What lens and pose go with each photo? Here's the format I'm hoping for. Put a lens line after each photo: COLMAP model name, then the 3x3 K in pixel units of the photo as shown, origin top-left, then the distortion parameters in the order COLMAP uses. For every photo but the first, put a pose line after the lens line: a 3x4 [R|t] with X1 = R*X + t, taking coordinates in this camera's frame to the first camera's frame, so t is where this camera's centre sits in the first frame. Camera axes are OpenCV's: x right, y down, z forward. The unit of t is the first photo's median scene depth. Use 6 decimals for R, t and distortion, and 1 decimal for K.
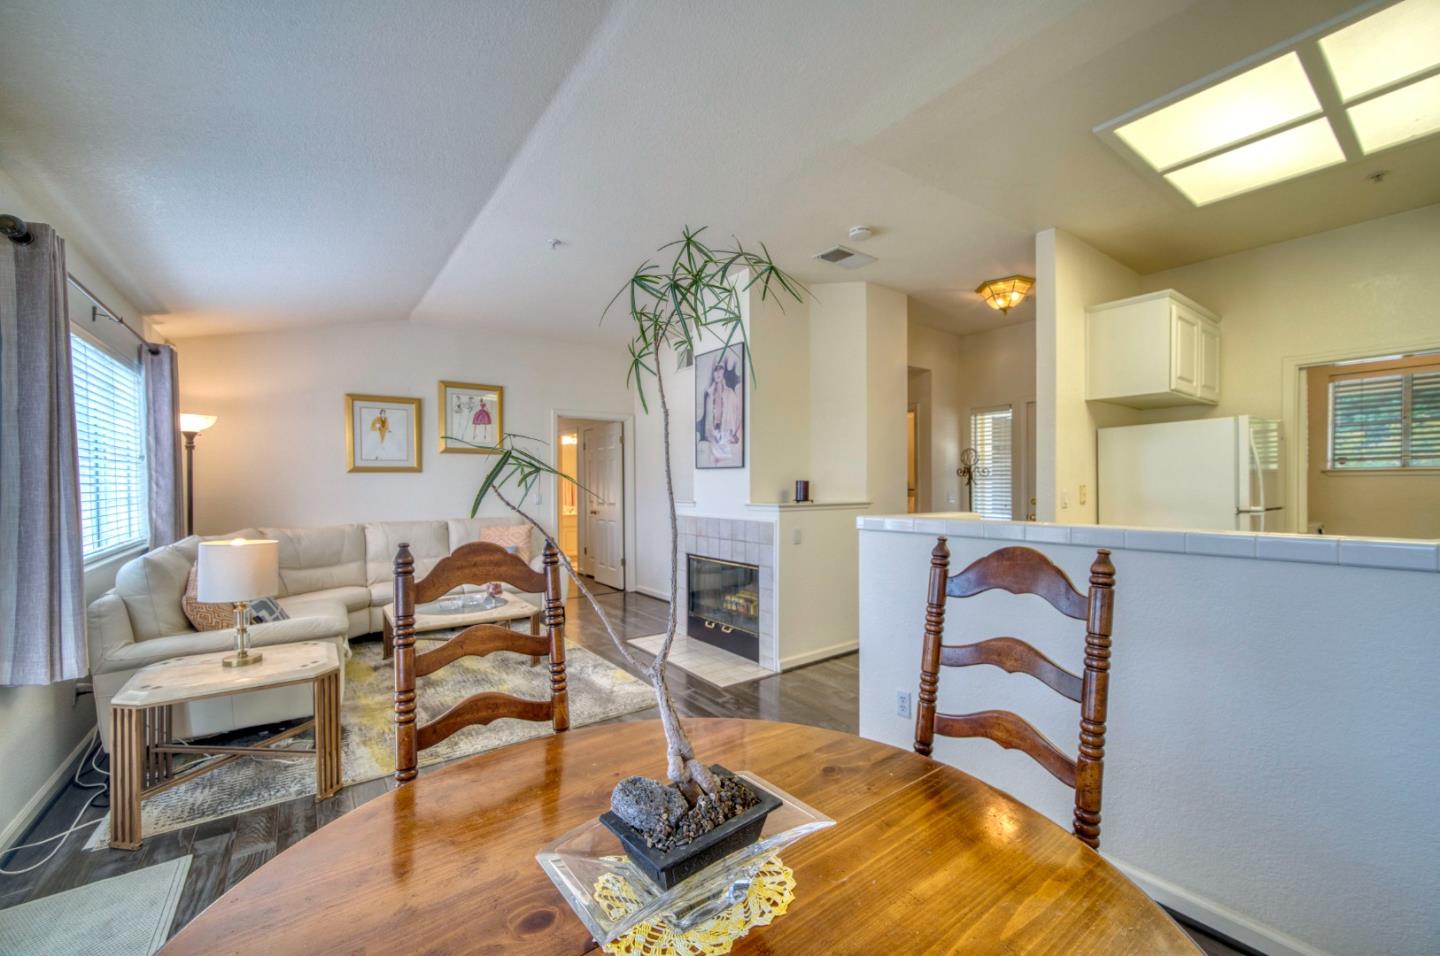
lens RADIAL K [[582.1, 0, 744.3], [0, 582.1, 497.9], [0, 0, 1]] dist [-0.002729, 0.000536]
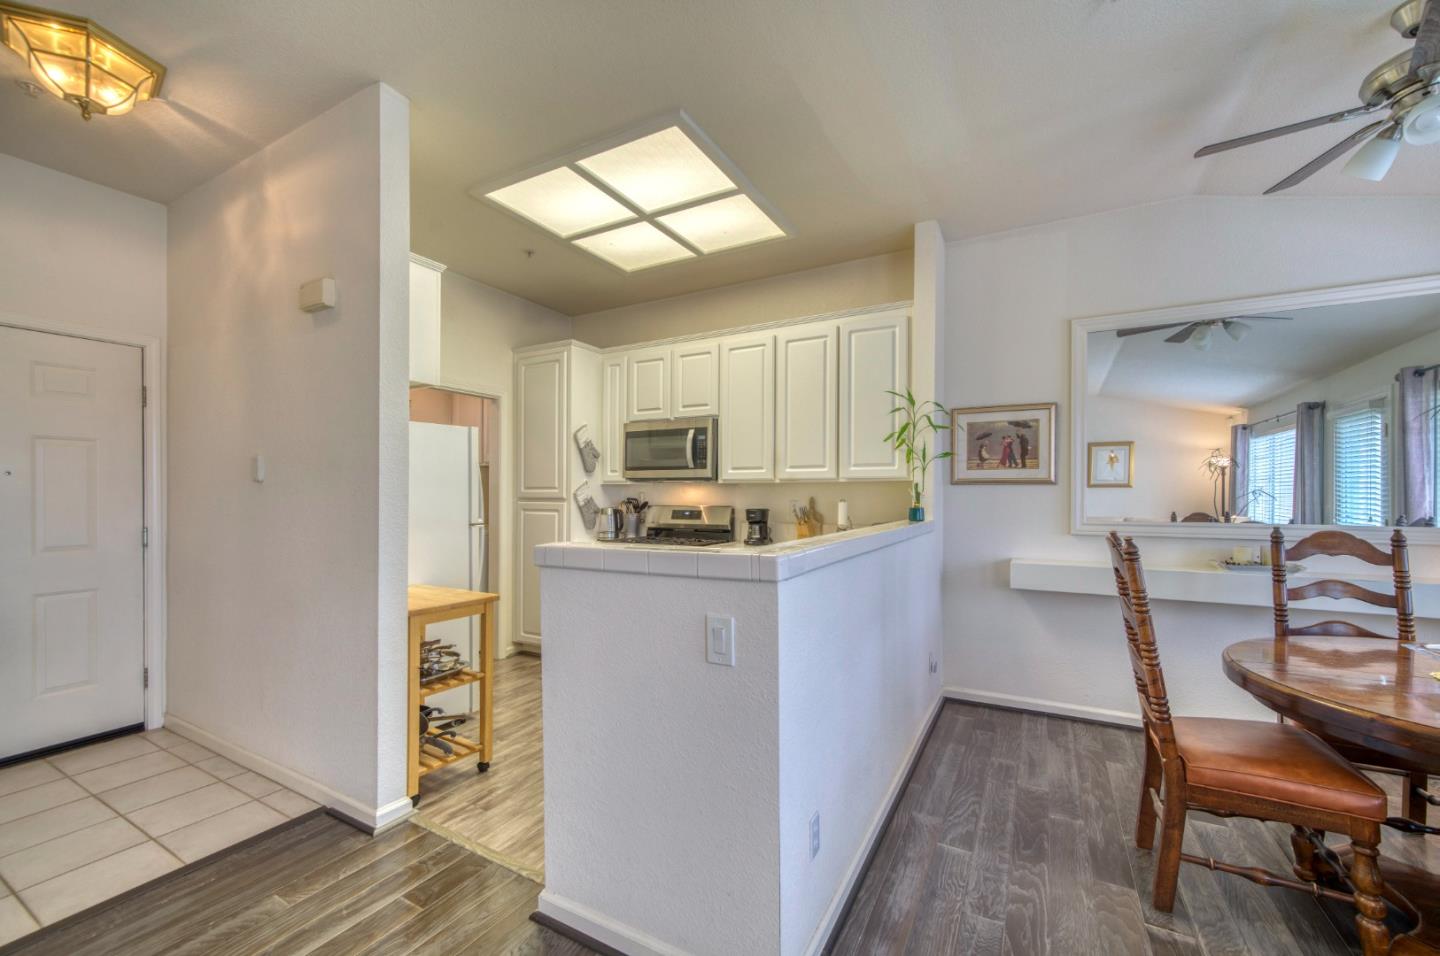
lens RADIAL K [[582.1, 0, 714.1], [0, 582.1, 498.8], [0, 0, 1]] dist [-0.002729, 0.000536]
pose [[-0.390923, 0.001062, 0.920423, -0.148712], [0.025244, 0.999636, 0.009569, -0.014055], [-0.920077, 0.026976, -0.390808, 0.724345]]
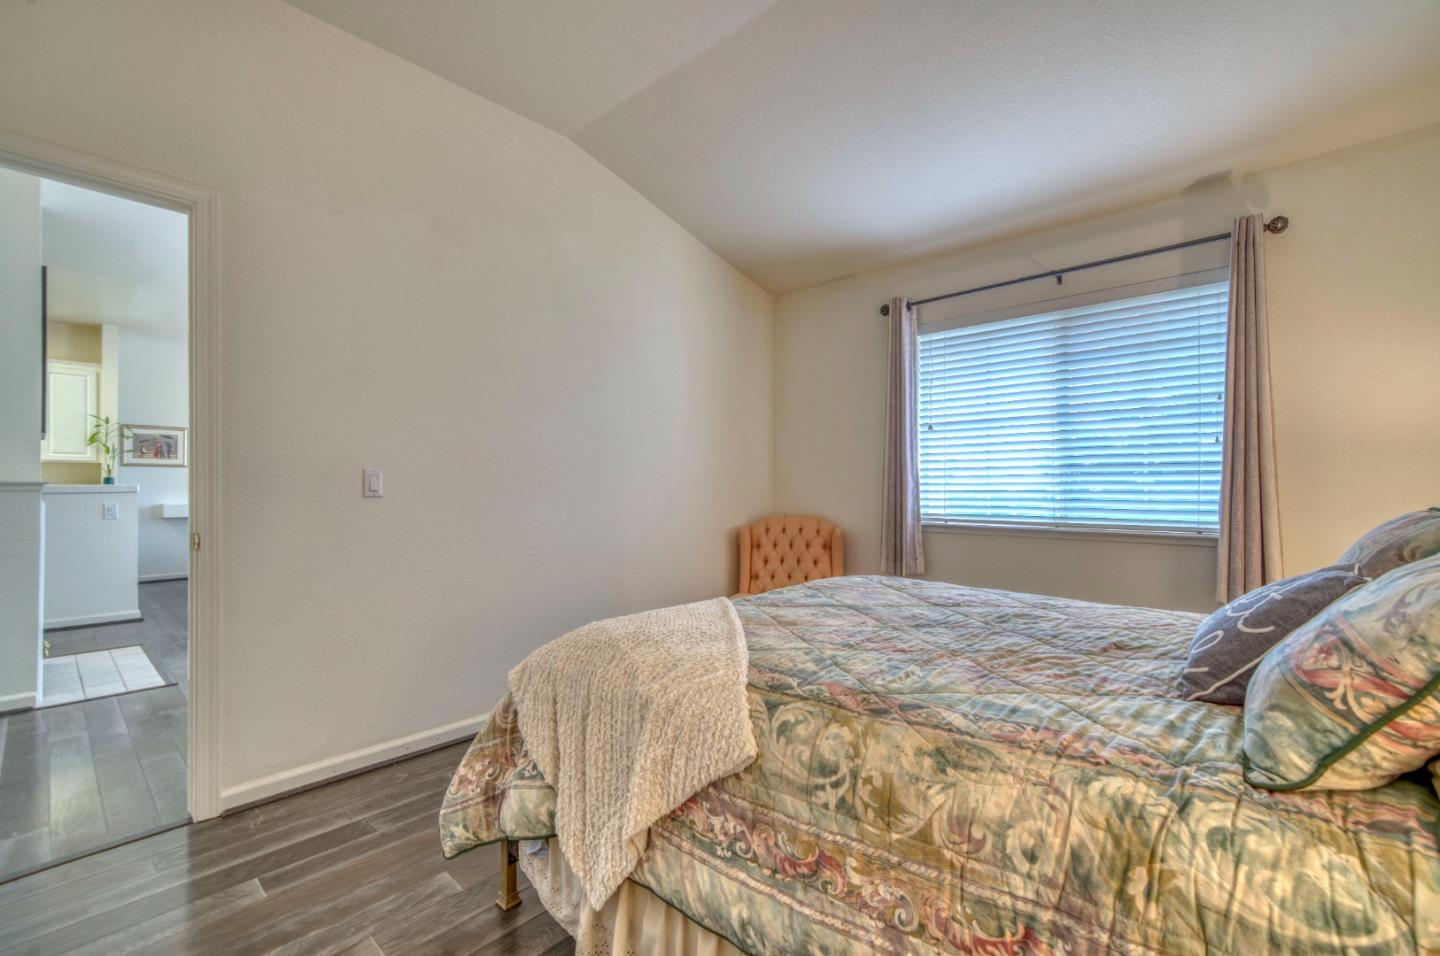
lens RADIAL K [[605.5, 0, 722.7], [0, 605.5, 486.1], [0, 0, 1]] dist [0.000529, 0.001081]
pose [[-0.983138, 0.008007, -0.182689, -0.711731], [0.002307, 0.999505, 0.031391, -0.011386], [0.182849, 0.030440, -0.982670, 1.818420]]
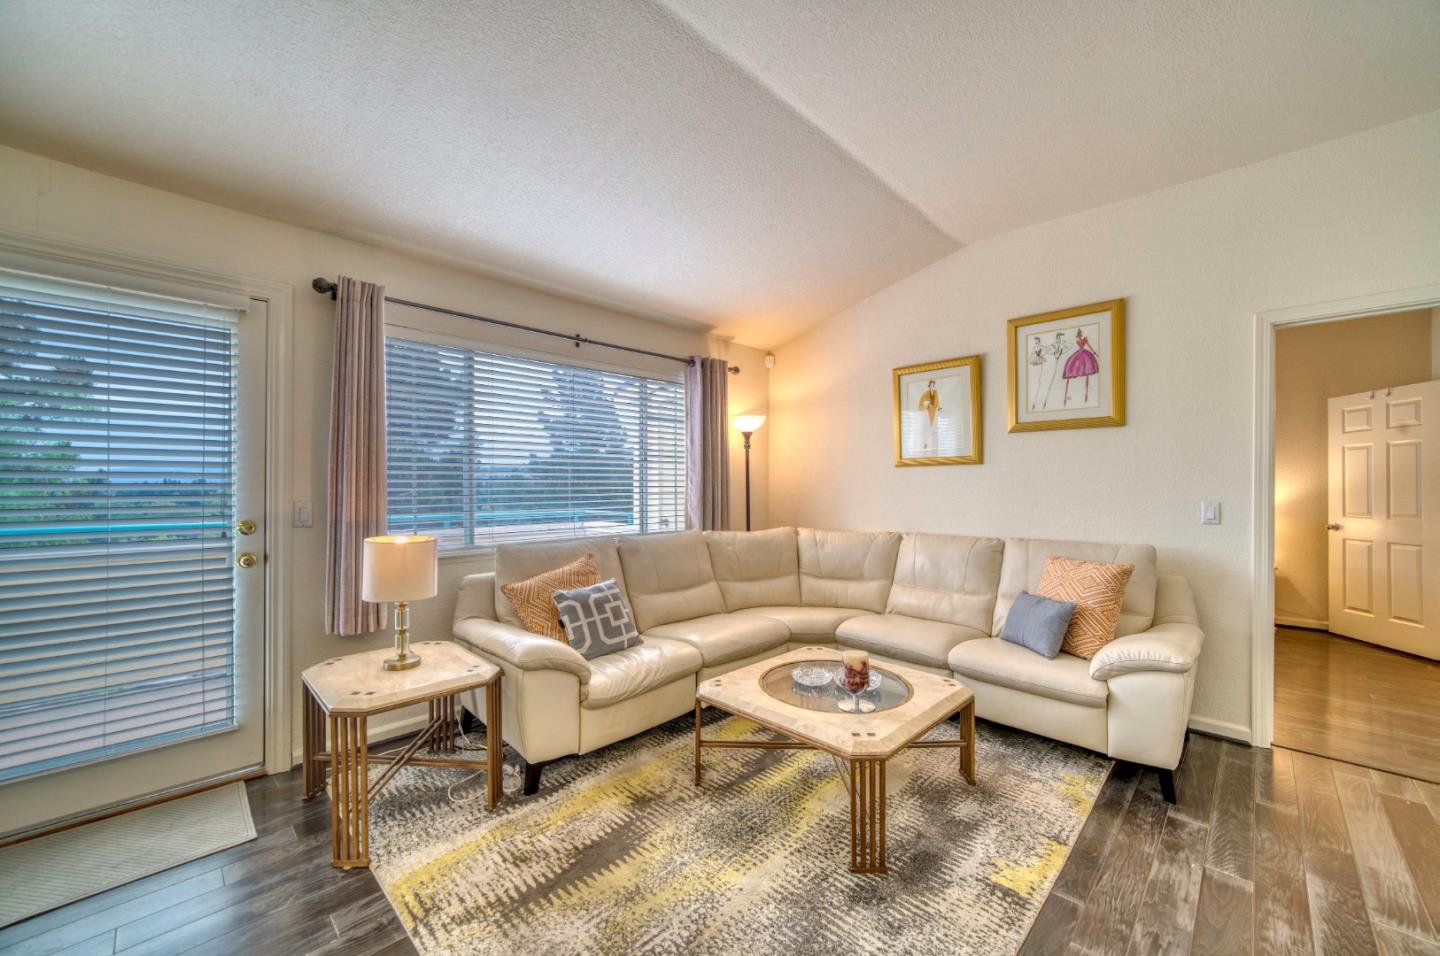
lens RADIAL K [[564.6, 0, 715.9], [0, 564.6, 482.5], [0, 0, 1]] dist [-0.010660, -0.000237]
pose [[0.135296, -0.002133, -0.990803, 0.055842], [-0.029128, 0.999557, -0.006129, -0.011259], [0.990377, 0.029690, 0.135174, 0.710995]]
